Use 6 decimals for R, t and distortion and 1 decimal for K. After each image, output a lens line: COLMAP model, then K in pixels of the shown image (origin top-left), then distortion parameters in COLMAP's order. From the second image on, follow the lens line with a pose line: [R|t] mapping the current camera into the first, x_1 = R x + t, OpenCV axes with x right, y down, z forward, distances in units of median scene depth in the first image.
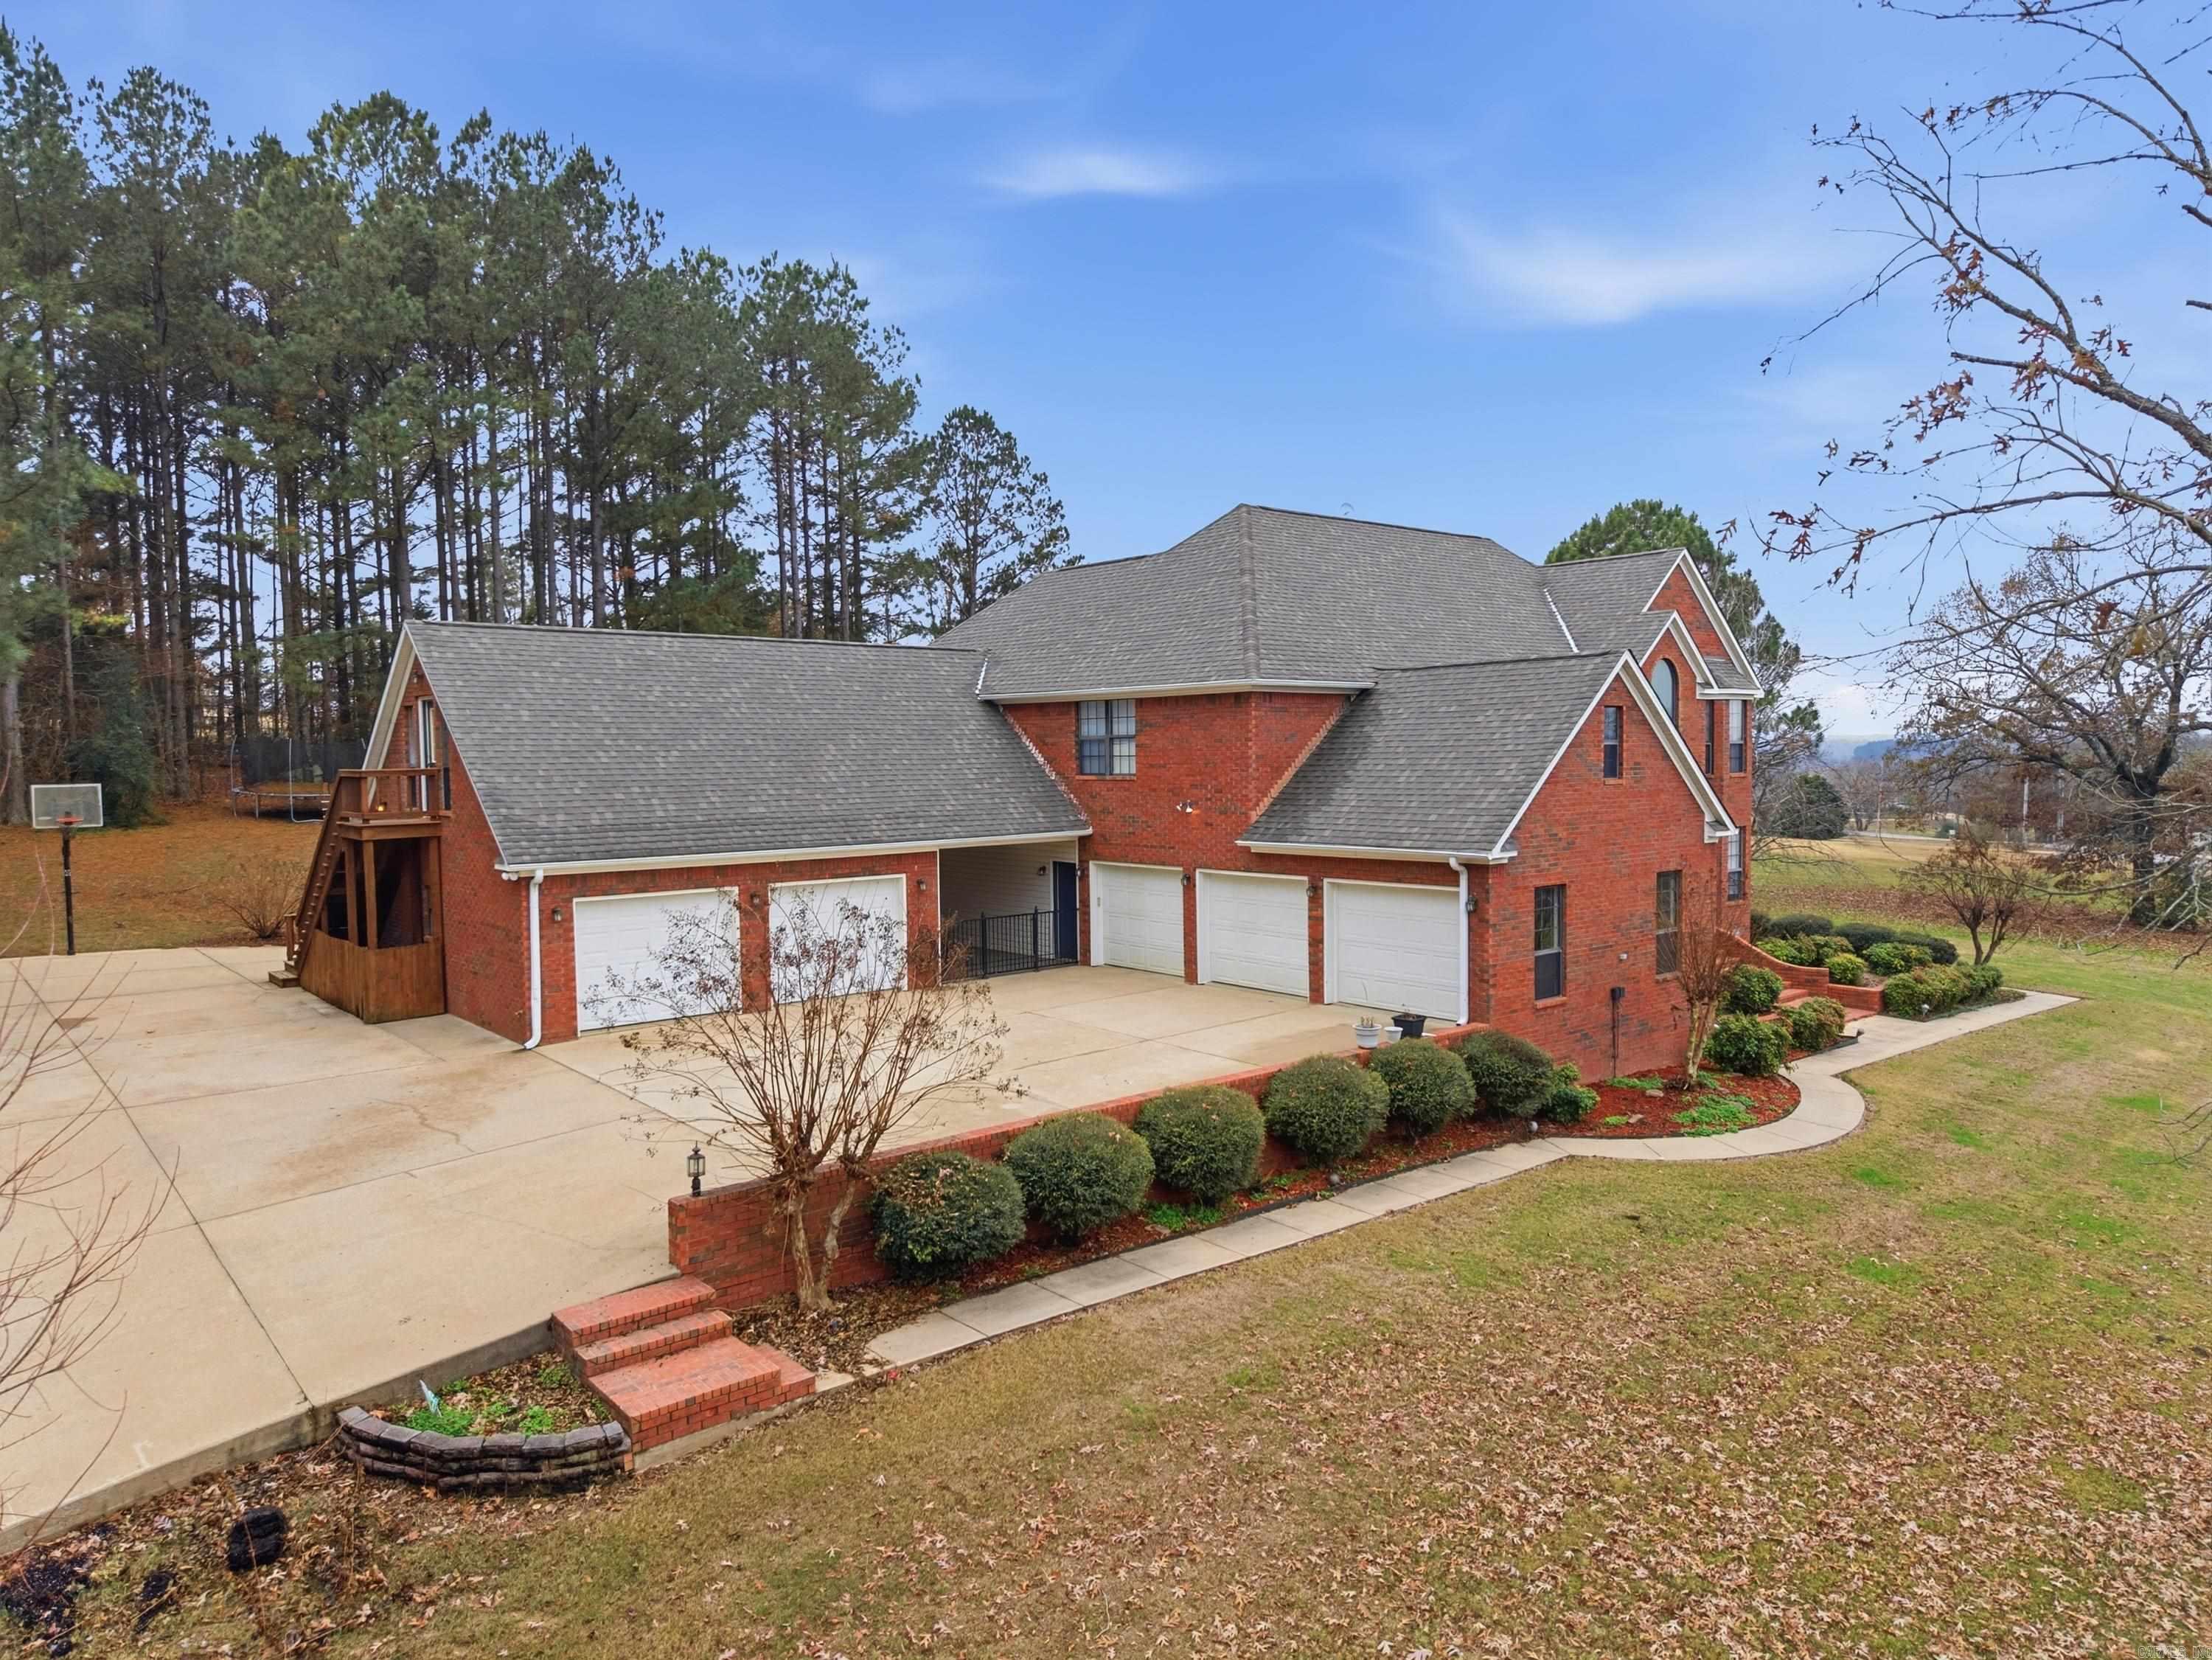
lens RADIAL K [[1505.9, 0, 1106.0], [0, 1505.9, 830.0], [0, 0, 1]] dist [0.000733, -0.001533]
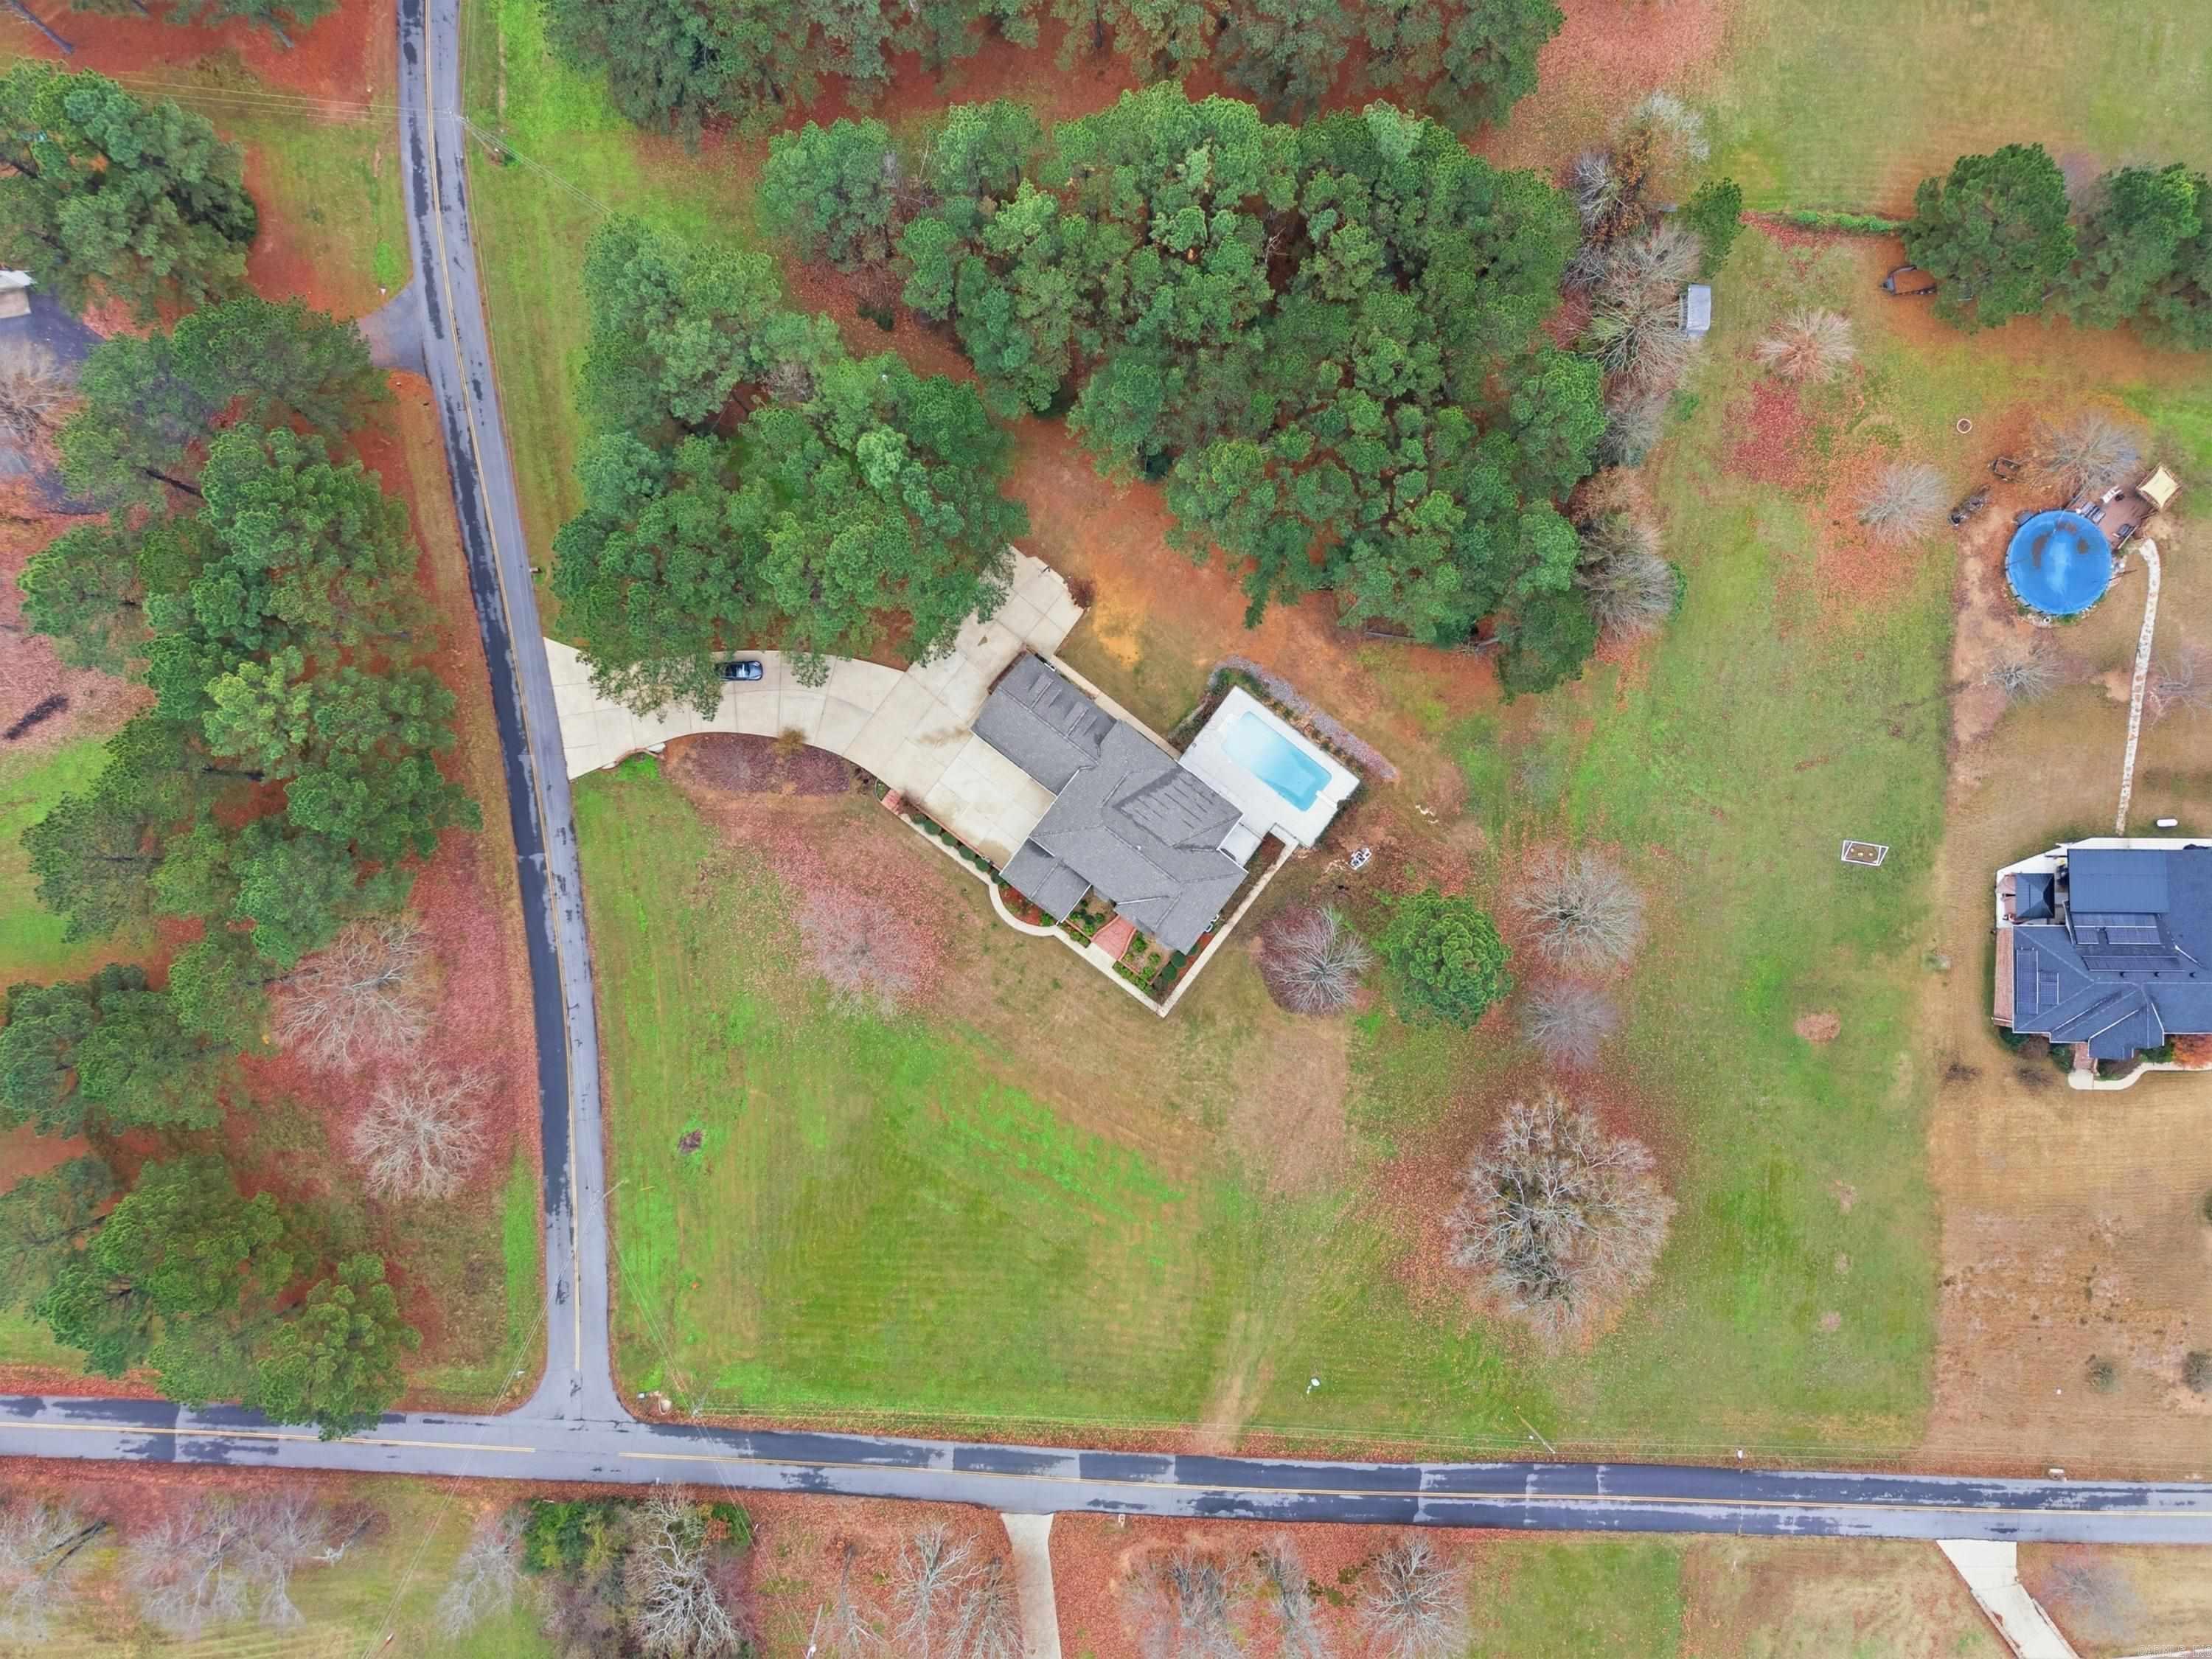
lens RADIAL K [[1505.8, 0, 1106.0], [0, 1505.8, 829.5], [0, 0, 1]] dist [0.000733, -0.001533]
pose [[0.204282, 0.978908, 0.002683, 0.130830], [-0.076574, 0.013248, 0.996976, -6.360602], [0.975913, -0.203870, 0.077665, 0.952569]]
